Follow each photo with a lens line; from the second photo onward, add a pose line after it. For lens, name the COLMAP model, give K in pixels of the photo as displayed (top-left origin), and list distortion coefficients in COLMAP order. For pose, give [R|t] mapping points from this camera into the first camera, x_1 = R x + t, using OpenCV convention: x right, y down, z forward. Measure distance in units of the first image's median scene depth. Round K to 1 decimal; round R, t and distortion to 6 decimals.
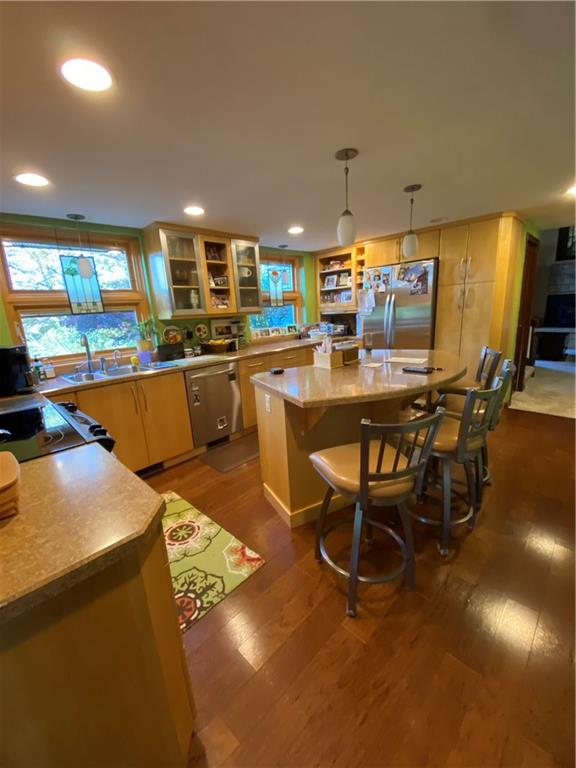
lens RADIAL K [[305.7, 0, 285.5], [0, 305.7, 383.9], [0, 0, 1]] dist [0.042049, -0.038886]
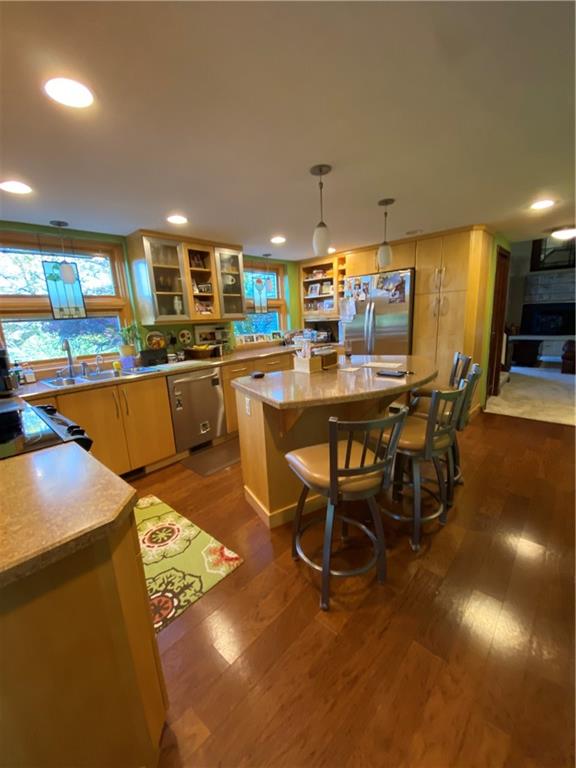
lens RADIAL K [[305.7, 0, 285.5], [0, 305.7, 383.9], [0, 0, 1]] dist [0.042049, -0.038886]
pose [[0.999317, -0.001764, 0.036901, 0.020981], [0.002672, 0.999695, -0.024553, 0.009759], [-0.036847, 0.024635, 0.999017, -0.021761]]
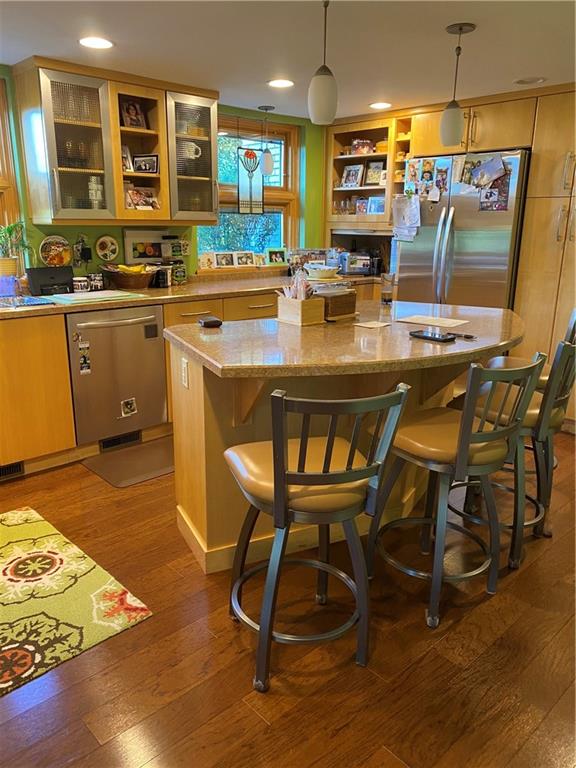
lens RADIAL K [[586.1, 0, 283.6], [0, 586.1, 381.0], [0, 0, 1]] dist [-0.004074, 0.040583]
pose [[0.997021, 0.073765, -0.022531, 0.112458], [-0.073057, 0.996854, 0.030750, 0.020375], [0.024728, -0.029012, 0.999273, -0.113400]]
